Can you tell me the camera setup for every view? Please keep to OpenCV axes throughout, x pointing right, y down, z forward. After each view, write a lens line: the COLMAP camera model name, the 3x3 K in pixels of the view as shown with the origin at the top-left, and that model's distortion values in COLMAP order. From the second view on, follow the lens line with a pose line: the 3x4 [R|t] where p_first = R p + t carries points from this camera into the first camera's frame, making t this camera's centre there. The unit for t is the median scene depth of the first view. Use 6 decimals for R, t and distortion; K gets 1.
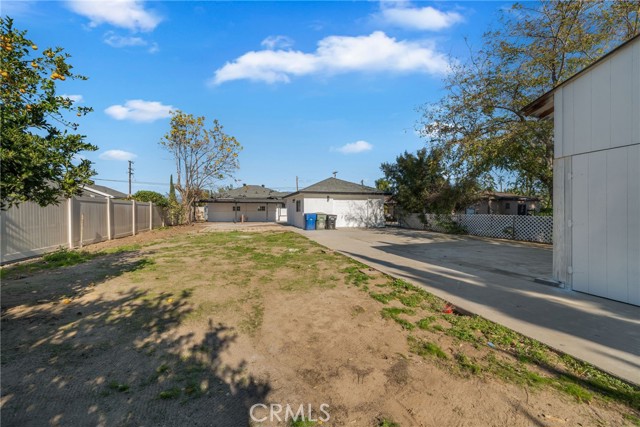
lens RADIAL K [[240.4, 0, 321.2], [0, 240.4, 210.3], [0, 0, 1]] dist [-0.003076, -0.000036]
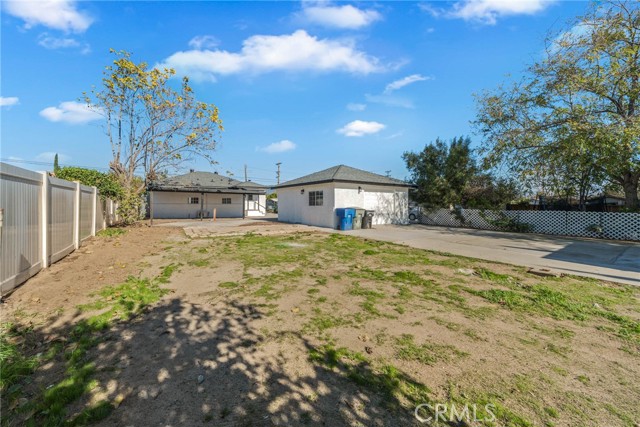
lens RADIAL K [[236.1, 0, 311.7], [0, 236.1, 202.8], [0, 0, 1]] dist [-0.004810, 0.001026]
pose [[0.958715, 0.011601, 0.284131, -0.334898], [-0.010959, 0.999933, -0.003849, -0.000328], [-0.284156, 0.000576, 0.958778, 0.281936]]
